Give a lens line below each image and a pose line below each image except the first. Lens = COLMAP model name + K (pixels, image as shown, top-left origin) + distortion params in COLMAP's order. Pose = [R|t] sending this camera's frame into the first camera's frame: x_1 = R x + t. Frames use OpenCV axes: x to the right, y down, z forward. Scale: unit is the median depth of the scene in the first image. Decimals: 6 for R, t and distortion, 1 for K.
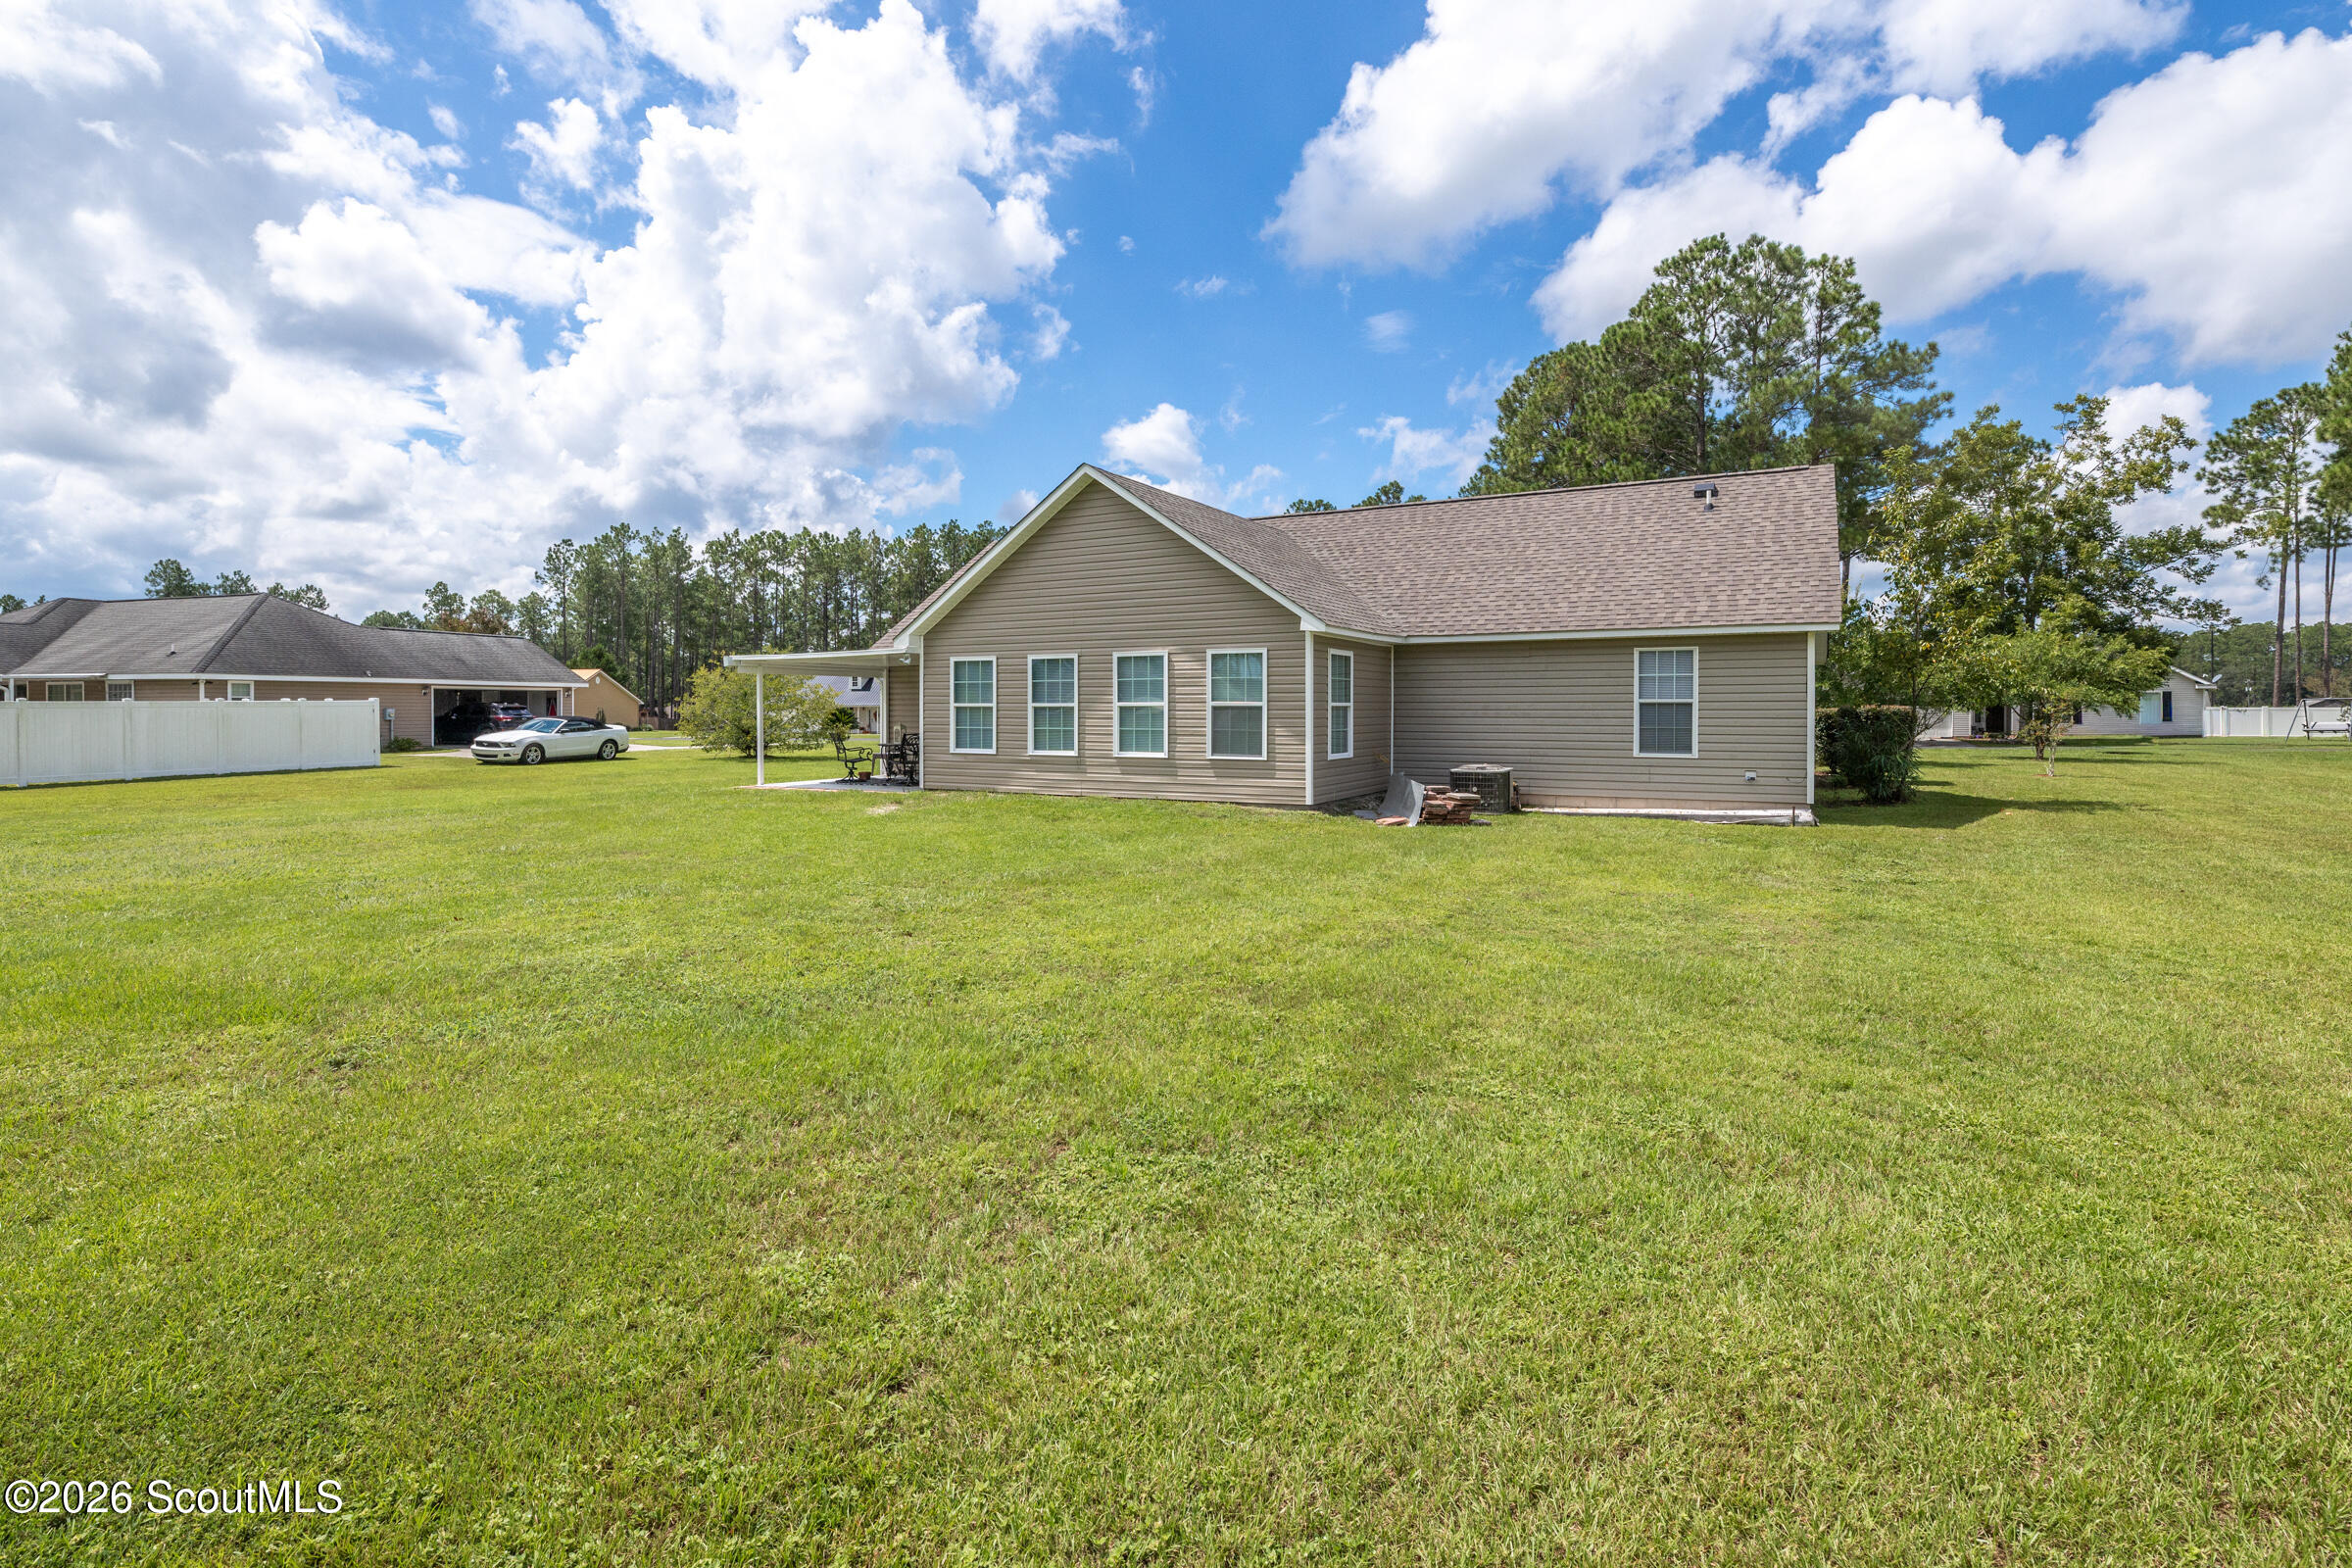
lens RADIAL K [[1112.2, 0, 1173.6], [0, 1112.2, 723.6], [0, 0, 1]] dist [0.001864, 0.000120]
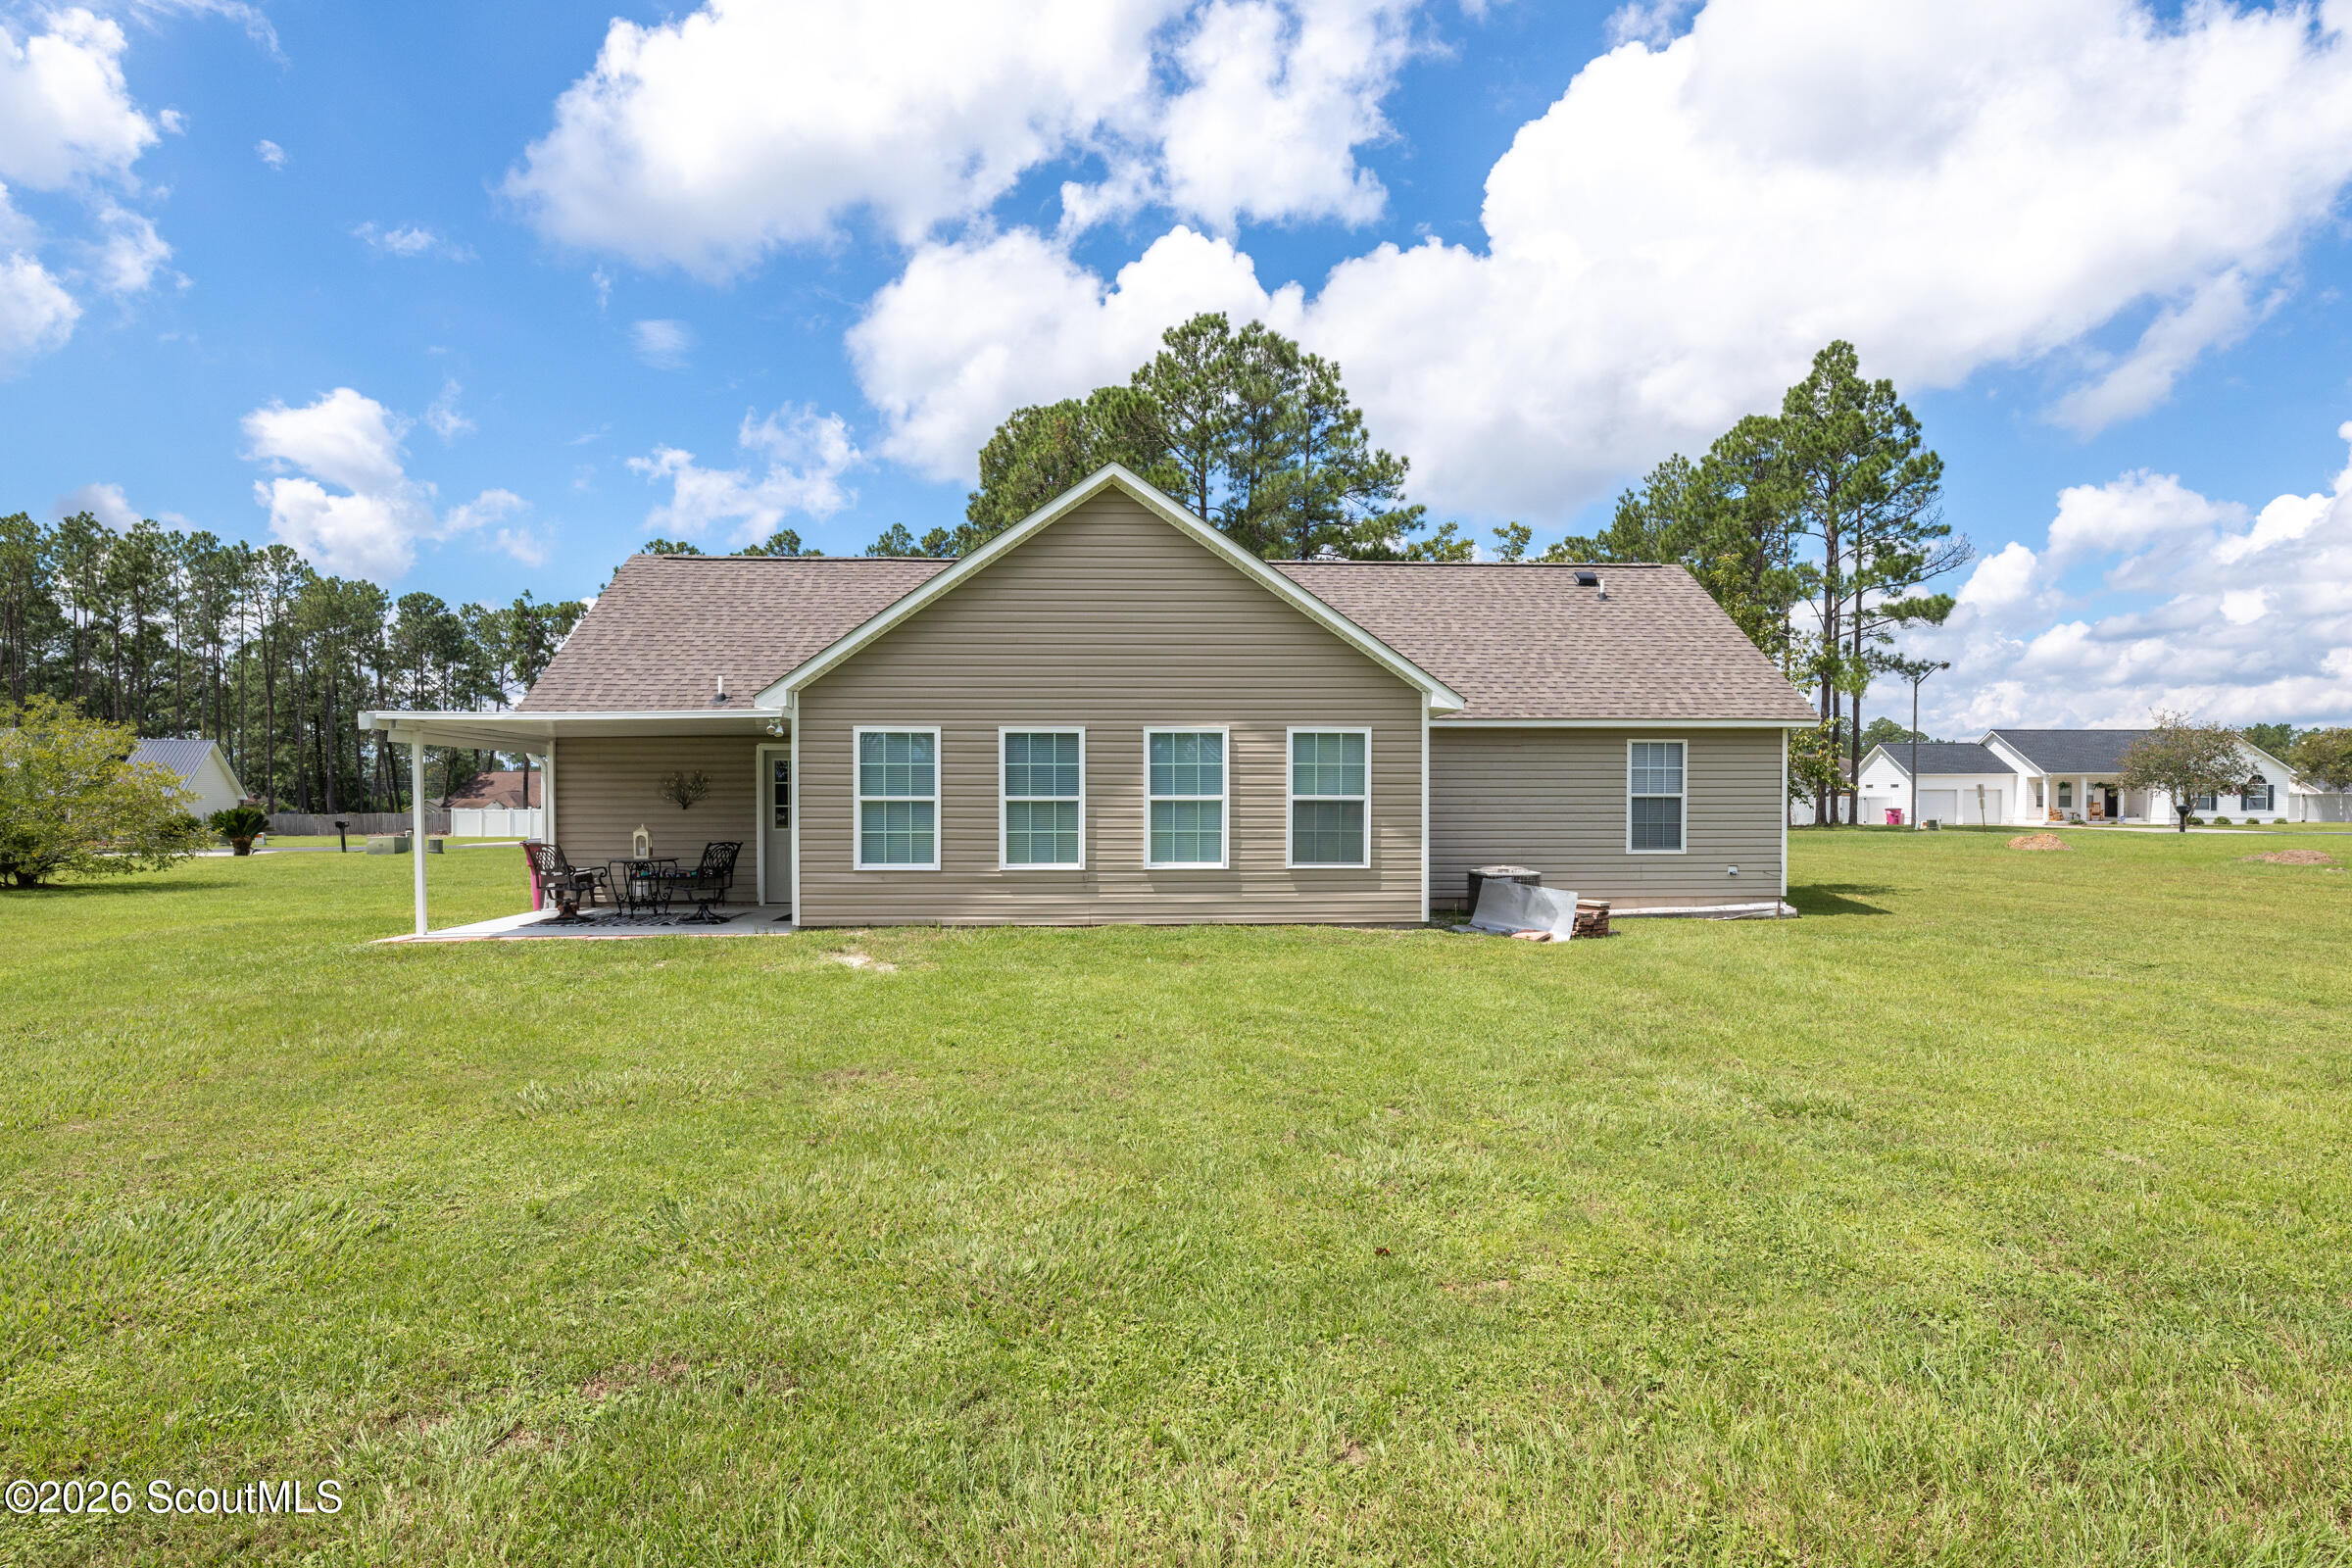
lens RADIAL K [[1267.3, 0, 1171.2], [0, 1267.3, 833.1], [0, 0, 1]] dist [0.004455, 0.000559]
pose [[0.849328, -0.013258, 0.527700, -0.478759], [0.007191, 0.999882, 0.013547, -0.005360], [-0.527817, -0.007711, 0.849323, 0.282654]]
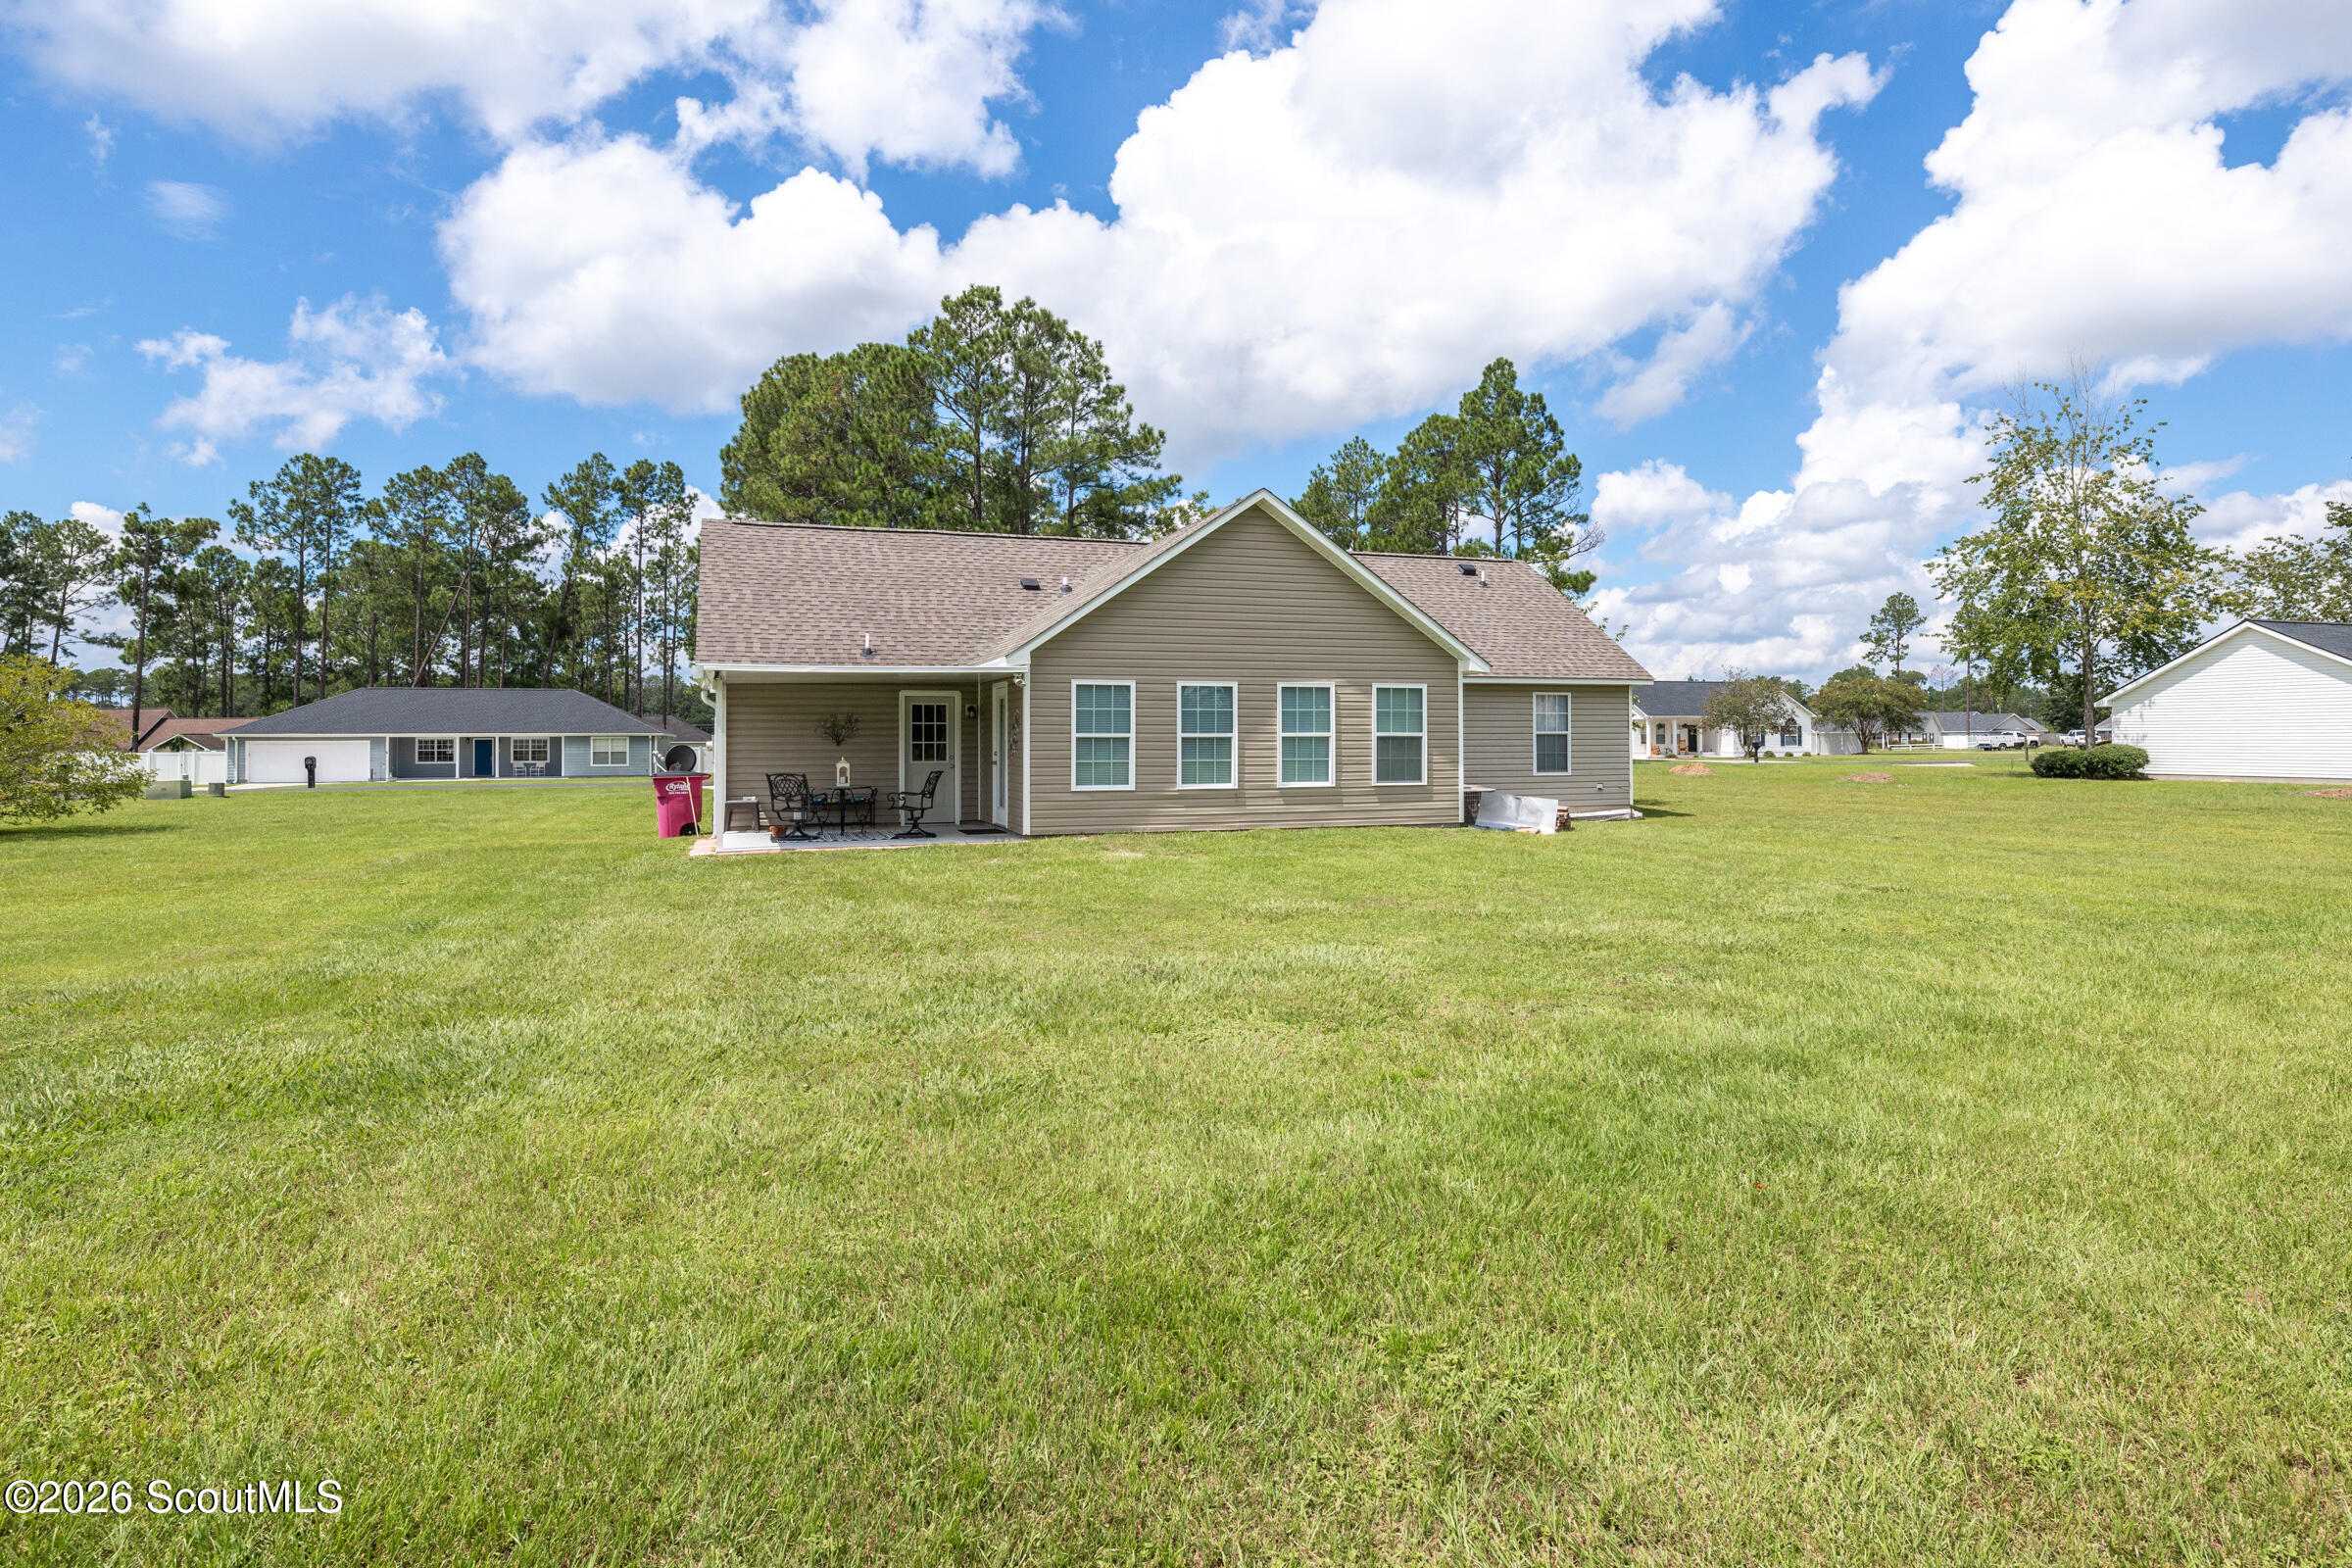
lens RADIAL K [[1258.1, 0, 1178.7], [0, 1258.1, 730.9], [0, 0, 1]] dist [0.001985, 0.000266]
pose [[0.670611, 0.004017, 0.741798, -0.943205], [0.012787, 0.999774, -0.016973, -0.002791], [-0.741699, 0.020868, 0.670409, 0.314648]]
